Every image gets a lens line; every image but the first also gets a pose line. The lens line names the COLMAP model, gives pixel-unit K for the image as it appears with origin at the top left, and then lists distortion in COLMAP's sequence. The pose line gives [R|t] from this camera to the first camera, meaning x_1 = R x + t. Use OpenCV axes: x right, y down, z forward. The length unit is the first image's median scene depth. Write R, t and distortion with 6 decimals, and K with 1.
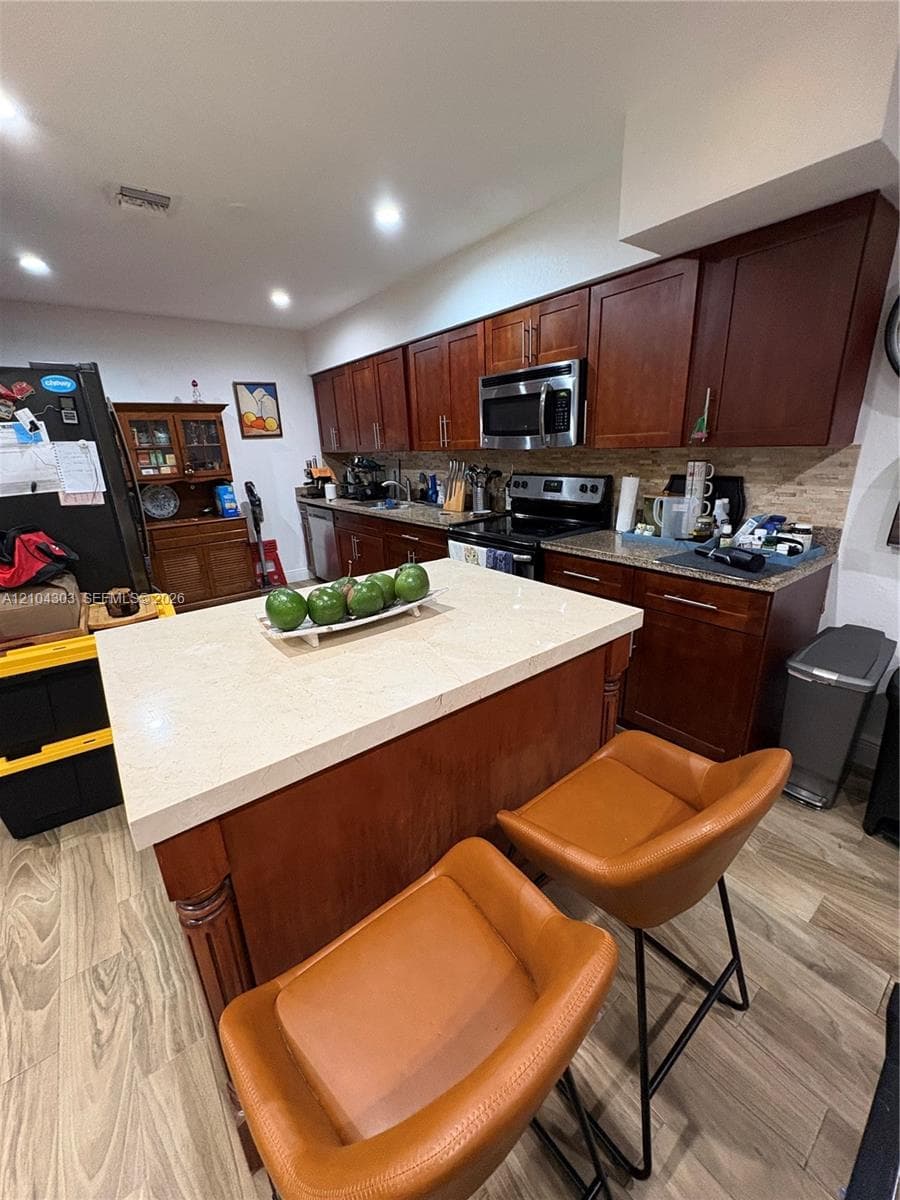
lens RADIAL K [[480.6, 0, 452.8], [0, 480.6, 599.7], [0, 0, 1]] dist [0.001560, 0.000089]
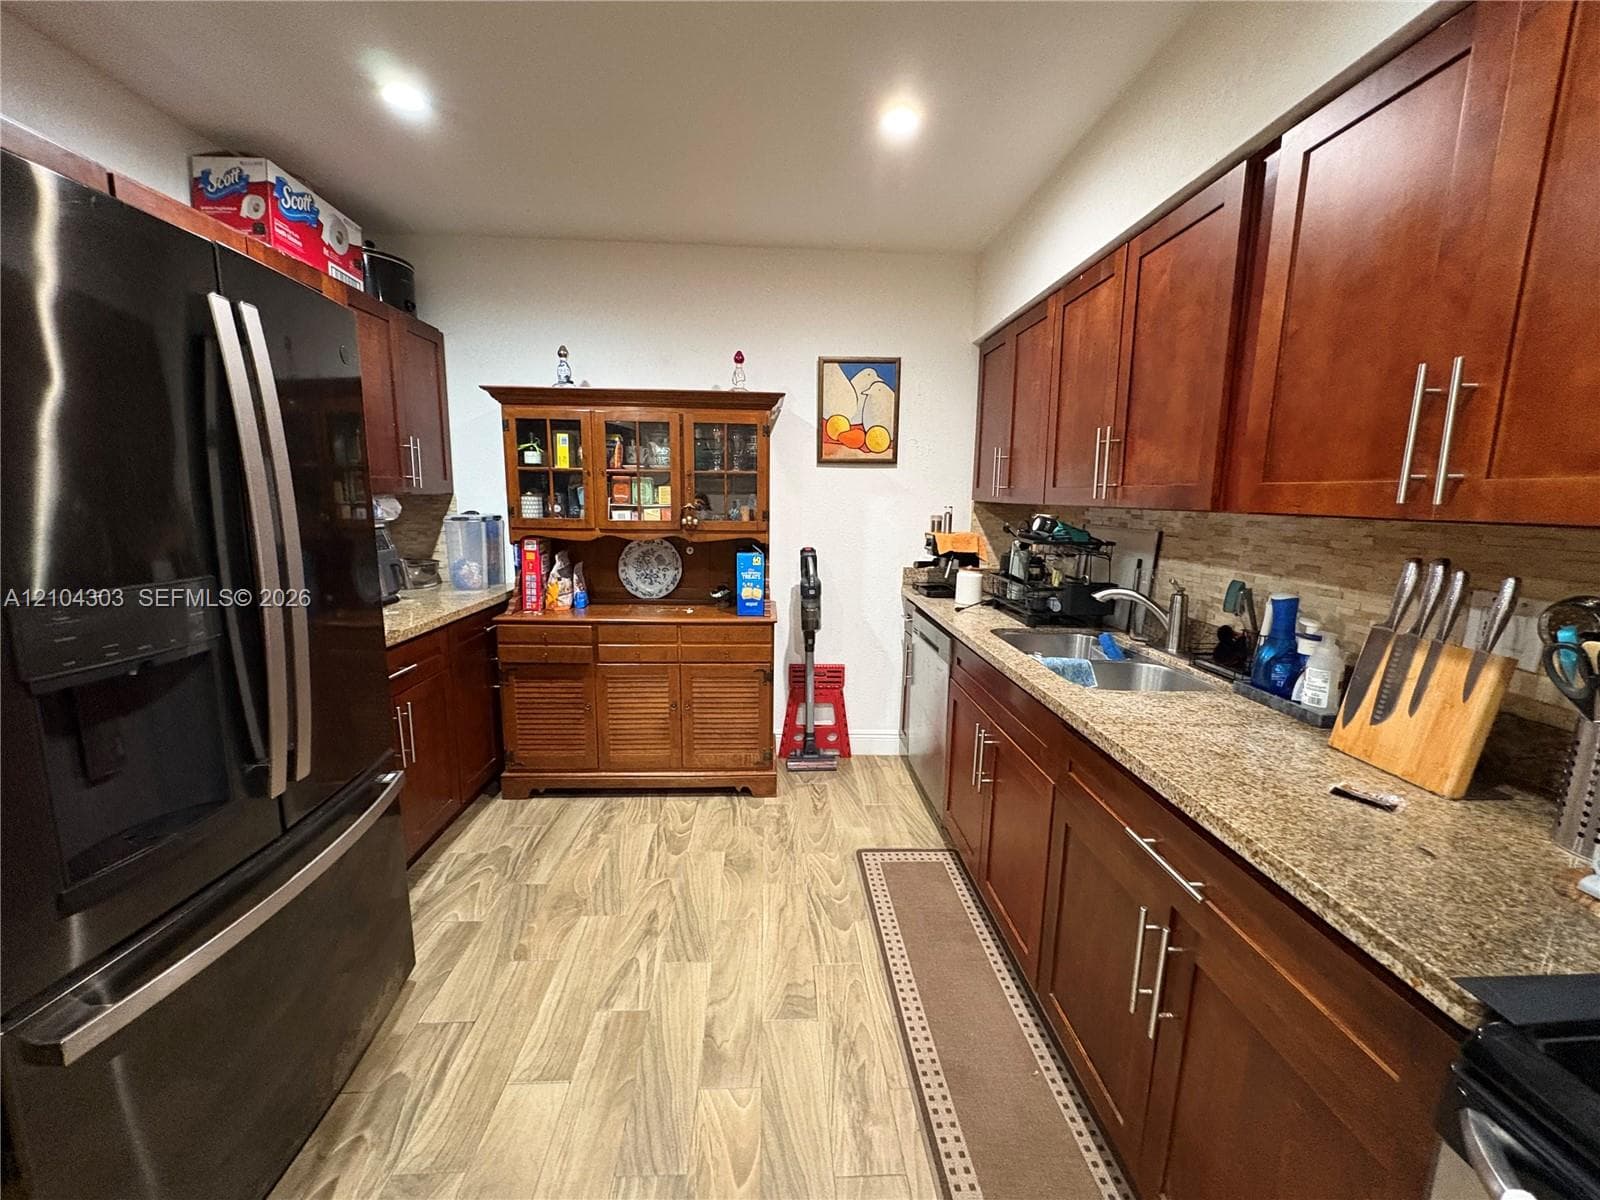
lens RADIAL K [[640.8, 0, 796.6], [0, 640.8, 599.9], [0, 0, 1]] dist [0.001560, 0.000089]
pose [[0.816753, 0.145659, -0.558300, -0.060813], [-0.225664, 0.971177, -0.076751, -0.148904], [0.531028, 0.188675, 0.826082, 0.485484]]
